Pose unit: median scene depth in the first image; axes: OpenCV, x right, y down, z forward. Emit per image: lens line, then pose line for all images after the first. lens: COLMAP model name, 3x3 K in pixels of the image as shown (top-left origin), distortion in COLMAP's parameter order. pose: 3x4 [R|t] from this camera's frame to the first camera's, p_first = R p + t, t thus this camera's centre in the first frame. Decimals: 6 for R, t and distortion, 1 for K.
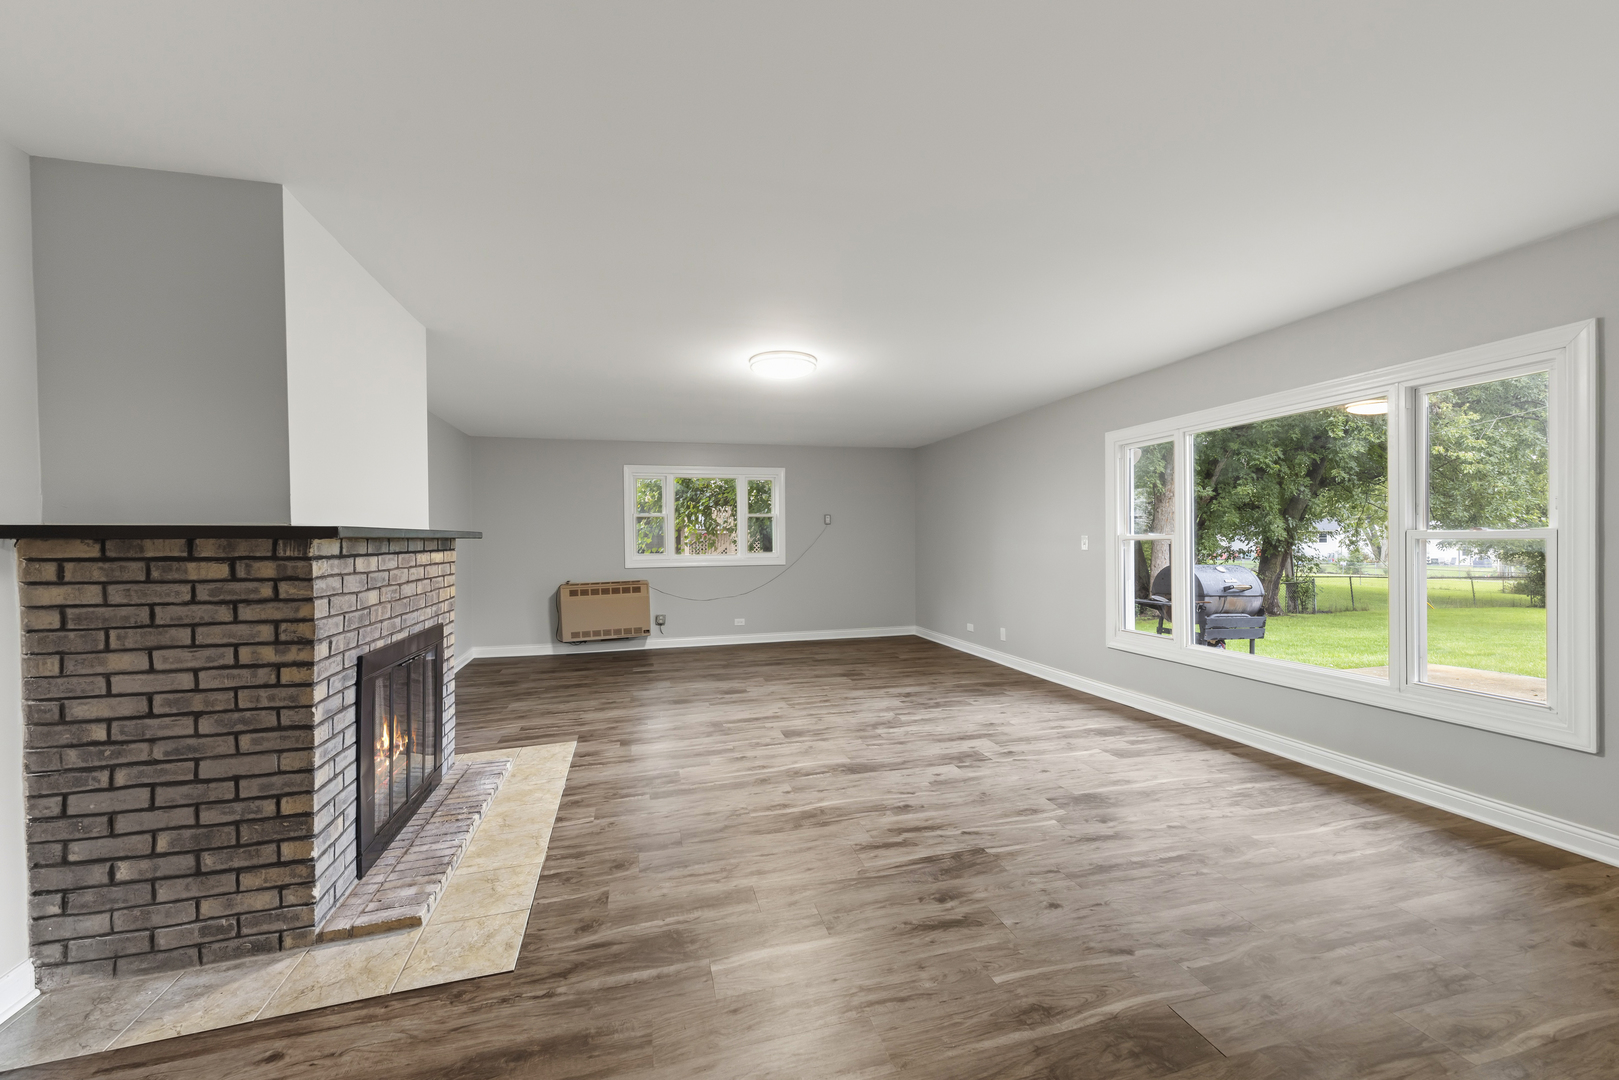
lens RADIAL K [[616.7, 0, 809.9], [0, 616.7, 534.7], [0, 0, 1]] dist [0.001489, -0.000208]
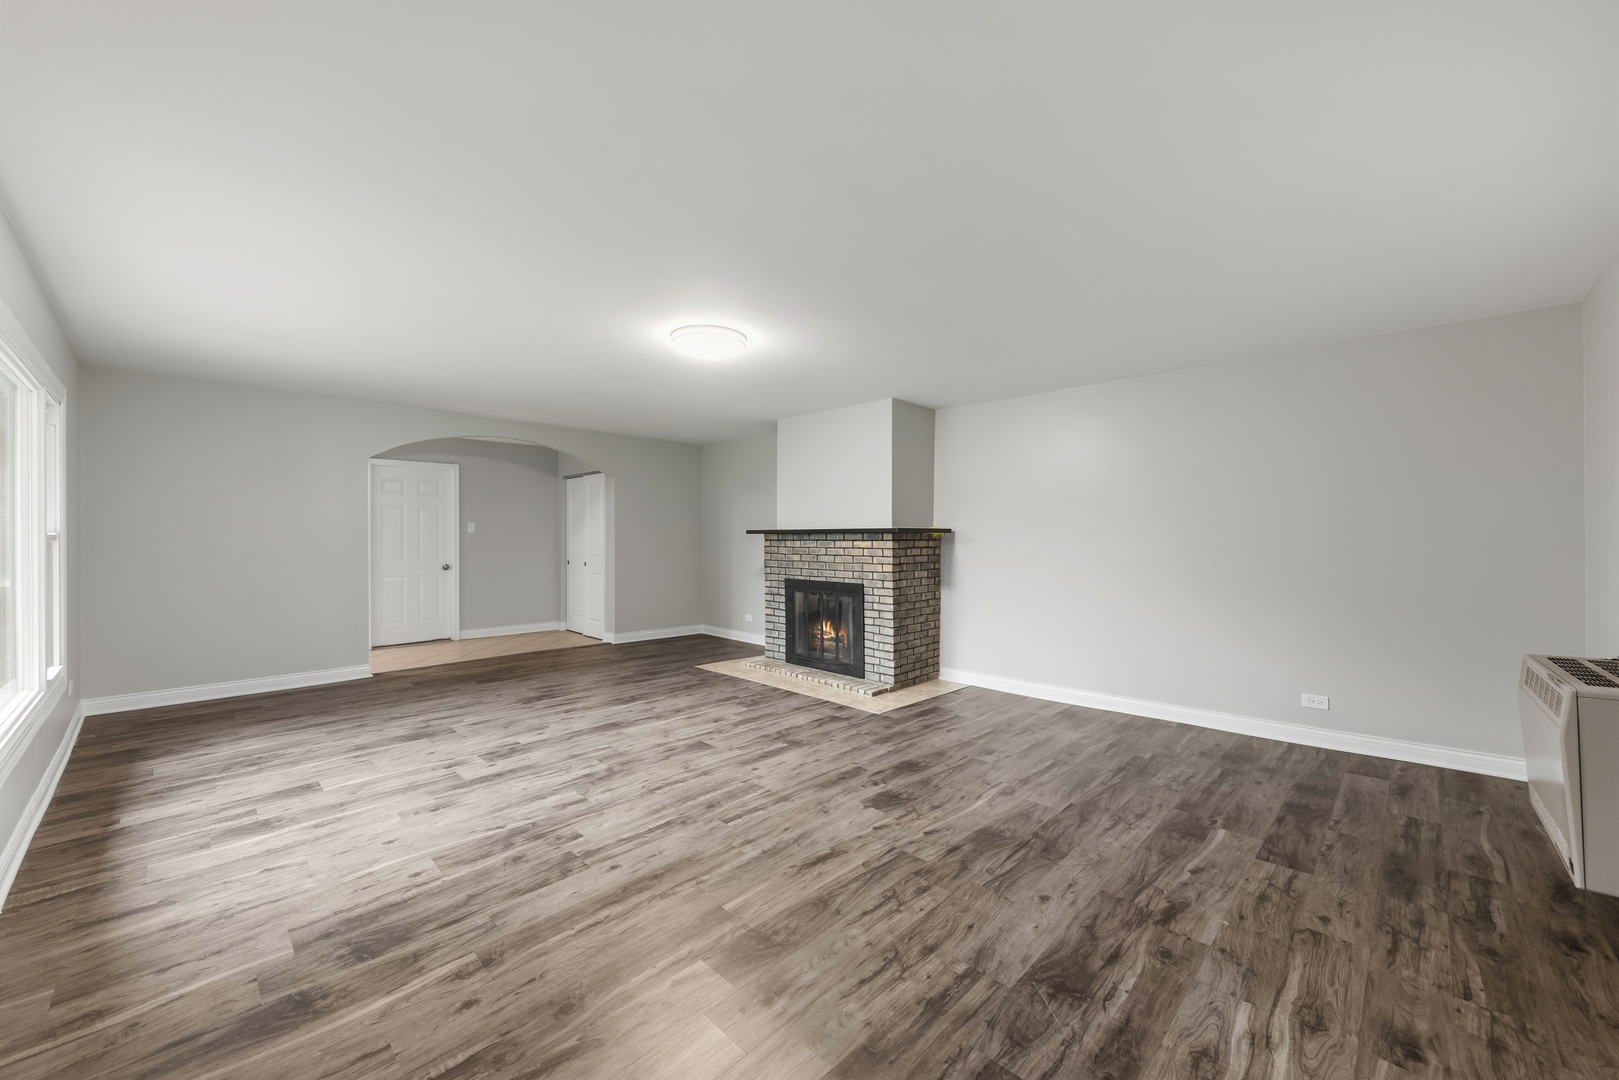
lens RADIAL K [[616.7, 0, 809.9], [0, 616.7, 534.7], [0, 0, 1]] dist [0.001489, -0.000208]
pose [[-0.861218, 0.008496, -0.508165, 0.318054], [0.010773, 0.999941, -0.001539, 0.009271], [0.508122, -0.006800, -0.861258, 2.025158]]
